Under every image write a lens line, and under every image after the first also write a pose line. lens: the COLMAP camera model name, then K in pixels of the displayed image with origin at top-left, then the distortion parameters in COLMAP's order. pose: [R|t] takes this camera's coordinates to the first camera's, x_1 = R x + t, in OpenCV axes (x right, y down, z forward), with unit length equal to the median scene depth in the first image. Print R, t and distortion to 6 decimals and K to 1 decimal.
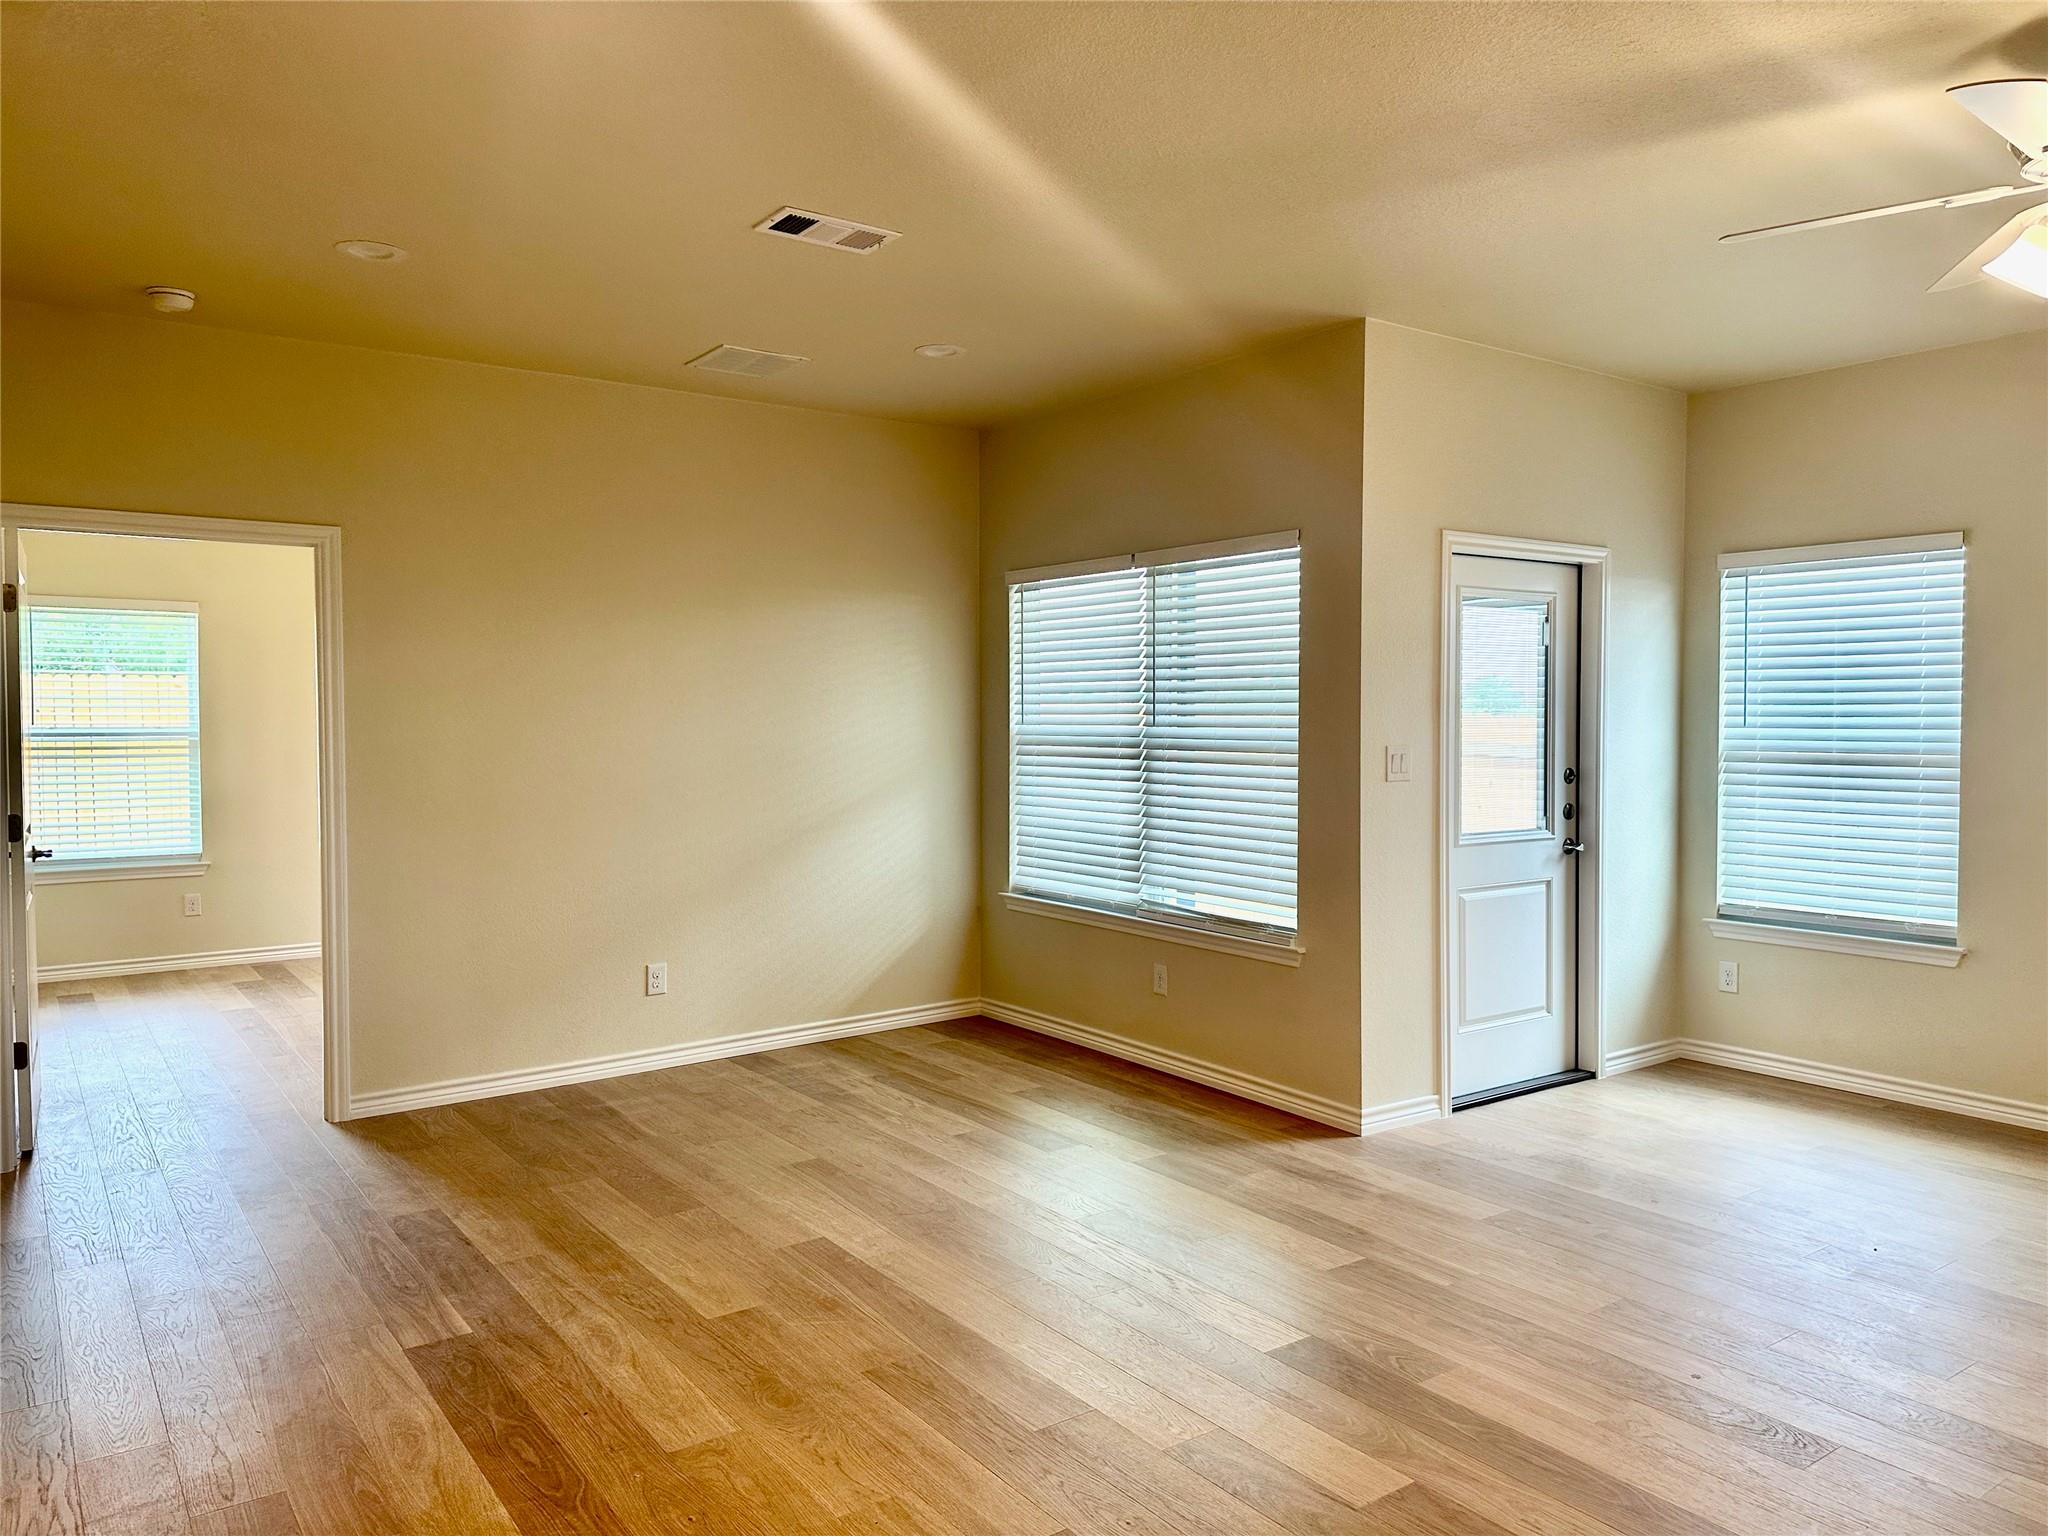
lens RADIAL K [[1440.5, 0, 1031.5], [0, 1440.5, 756.3], [0, 0, 1]] dist [0.070287, -0.076366]
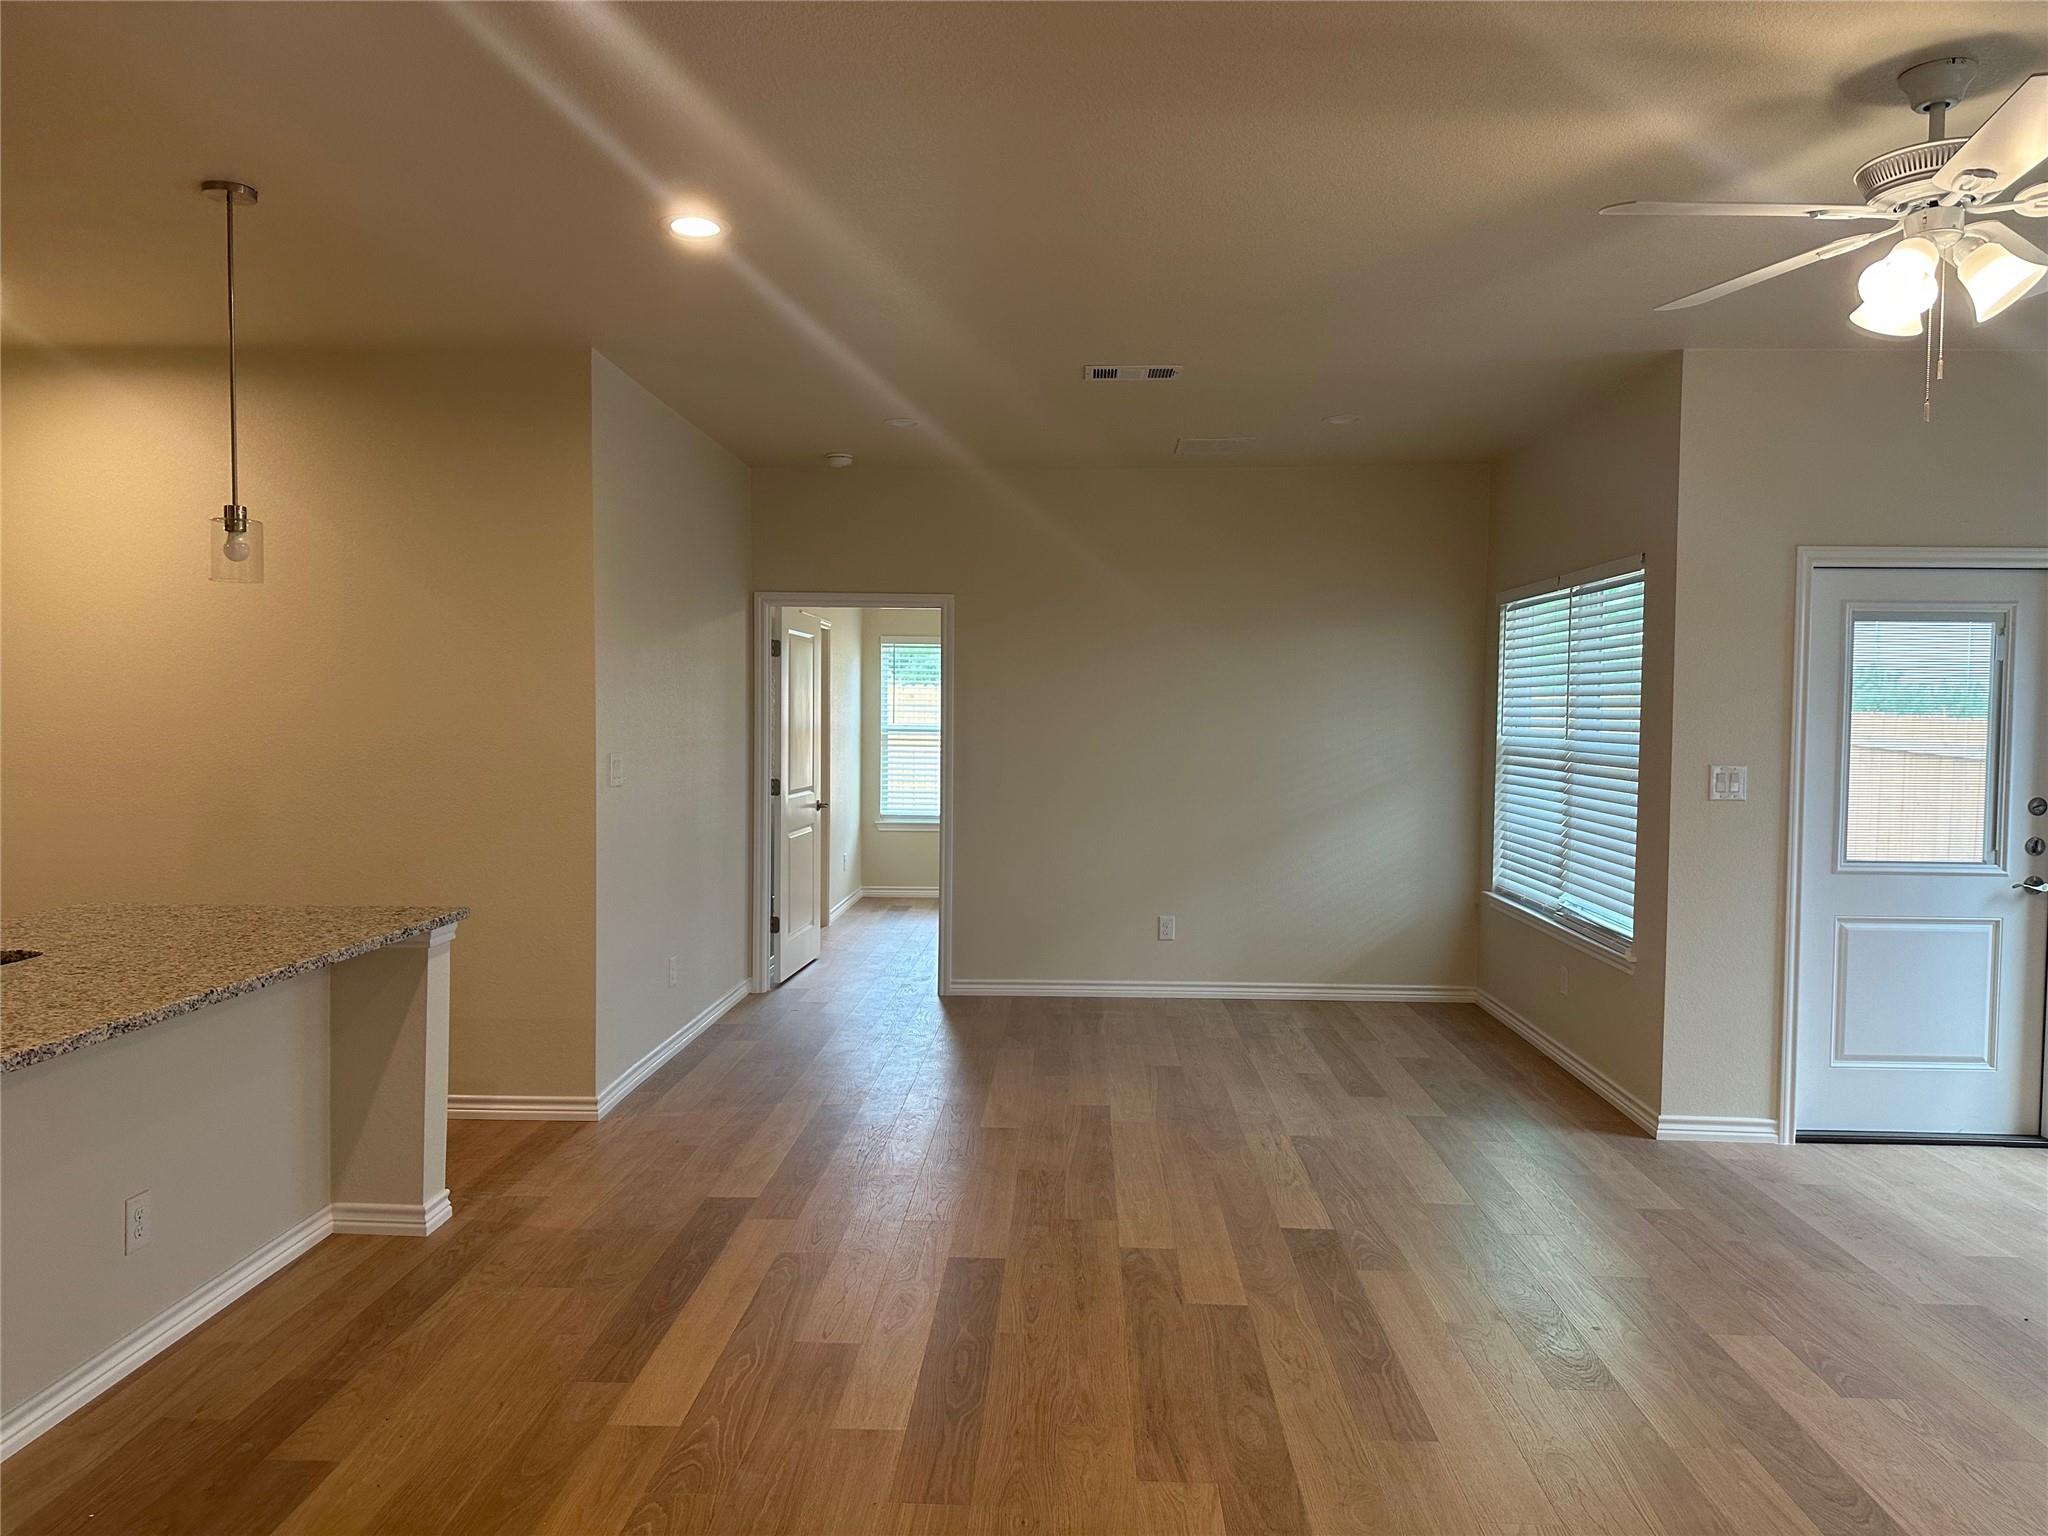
lens RADIAL K [[1440.5, 0, 998.4], [0, 1440.5, 767.2], [0, 0, 1]] dist [0.070287, -0.076366]
pose [[0.778959, 0.033537, -0.626177, 0.438161], [-0.028969, 0.999427, 0.017491, -0.007755], [0.626405, 0.004515, 0.779485, -0.095020]]
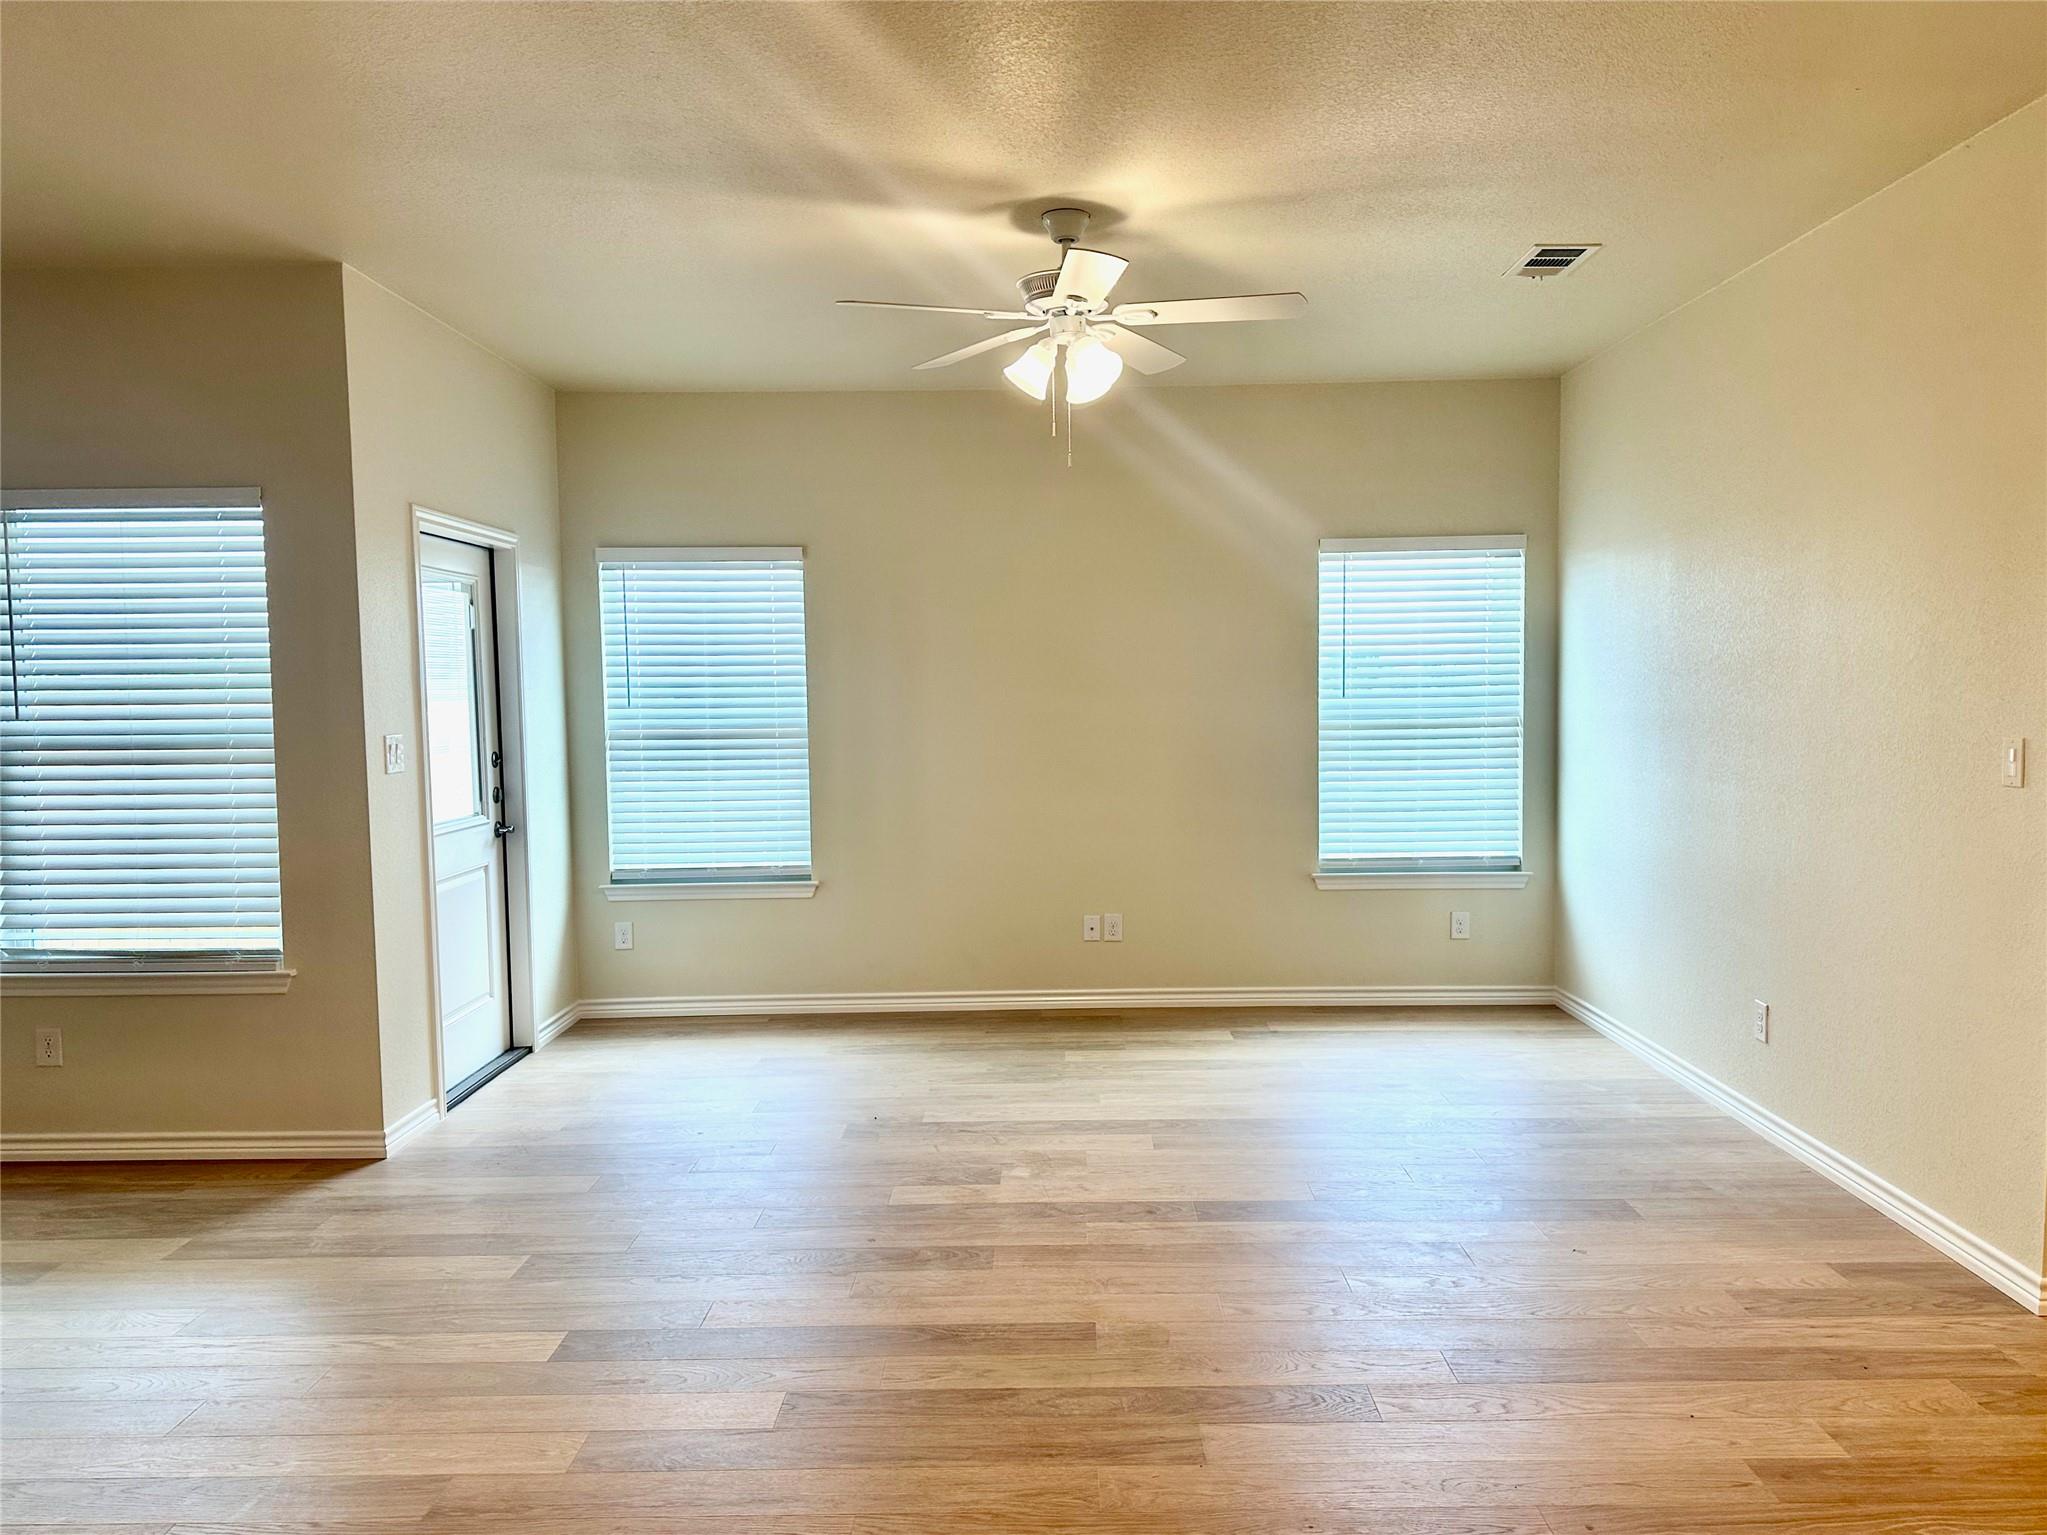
lens RADIAL K [[1439.8, 0, 1133.3], [0, 1439.8, 794.1], [0, 0, 1]] dist [0.070287, -0.076366]
pose [[0.569964, -0.068290, 0.818827, -0.217402], [0.033986, 0.997647, 0.059547, -0.008202], [-0.820967, -0.006111, 0.570943, 0.068045]]
